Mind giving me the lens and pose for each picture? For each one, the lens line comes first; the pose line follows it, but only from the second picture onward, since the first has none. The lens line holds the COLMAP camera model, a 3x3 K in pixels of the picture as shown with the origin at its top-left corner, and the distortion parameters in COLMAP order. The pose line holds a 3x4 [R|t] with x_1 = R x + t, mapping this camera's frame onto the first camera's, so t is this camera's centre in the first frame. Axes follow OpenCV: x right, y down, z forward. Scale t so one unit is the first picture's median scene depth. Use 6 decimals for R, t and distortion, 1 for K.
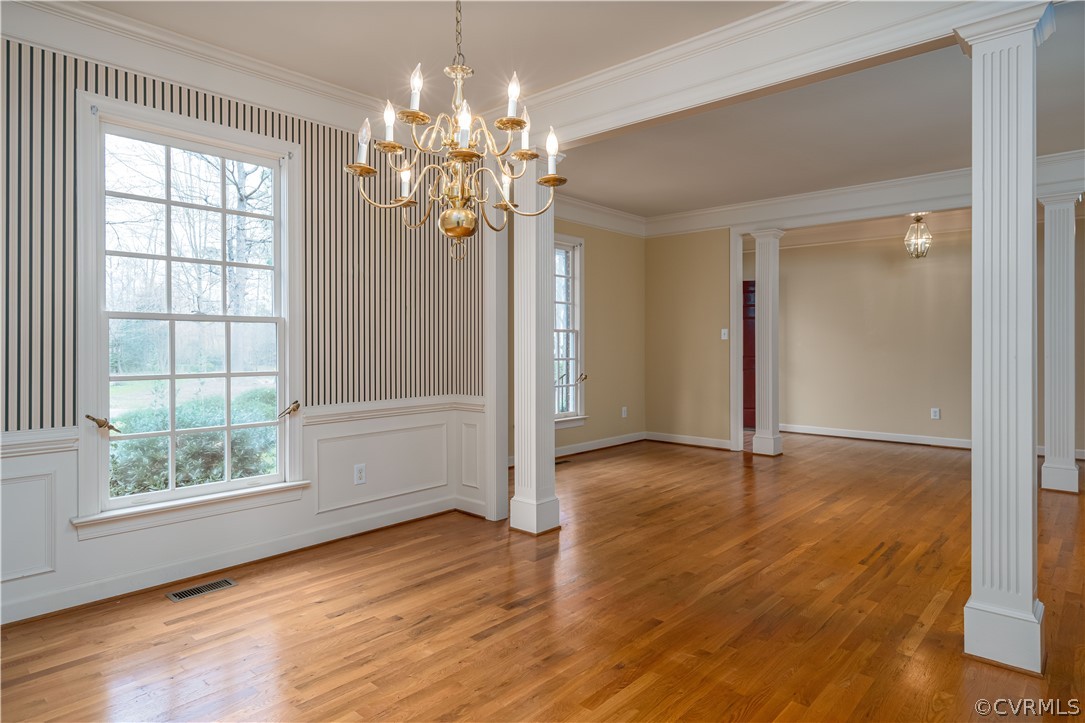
lens RADIAL K [[630.6, 0, 543.7], [0, 630.6, 355.5], [0, 0, 1]] dist [-0.002457, 0.000073]
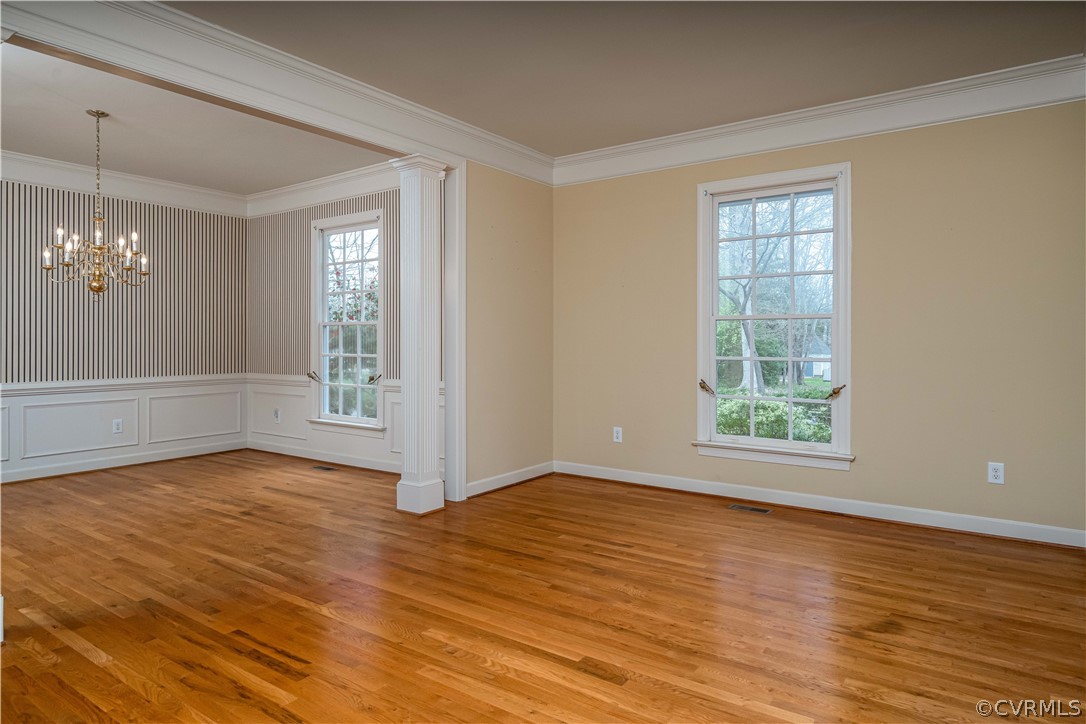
lens RADIAL K [[658.9, 0, 557.1], [0, 658.9, 341.1], [0, 0, 1]] dist [0.007373, -0.004870]
pose [[0.109805, 0.000606, -0.993953, 1.346454], [-0.008084, 0.999967, -0.000284, -0.026073], [0.993920, 0.008066, 0.109807, 1.297023]]
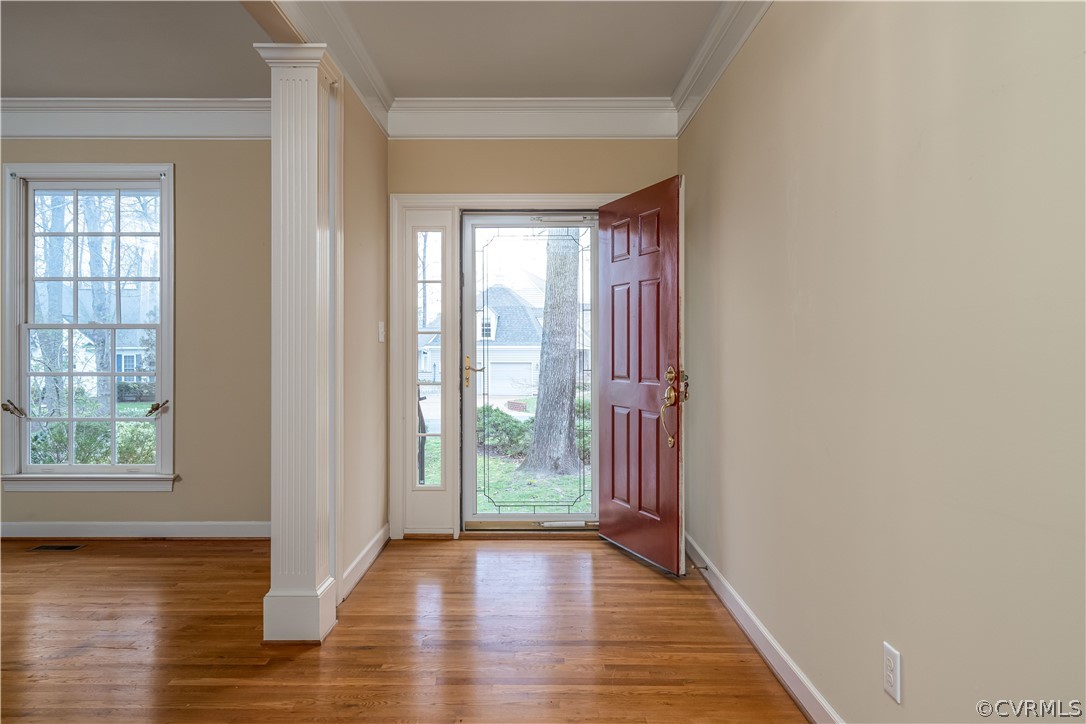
lens RADIAL K [[728.6, 0, 543.0], [0, 728.6, 355.5], [0, 0, 1]] dist [-0.000275, 0.000672]
pose [[0.665280, -0.001378, -0.746593, 1.574472], [-0.003928, 0.999978, -0.005346, -0.022998], [0.746584, 0.006490, 0.665260, 1.612443]]
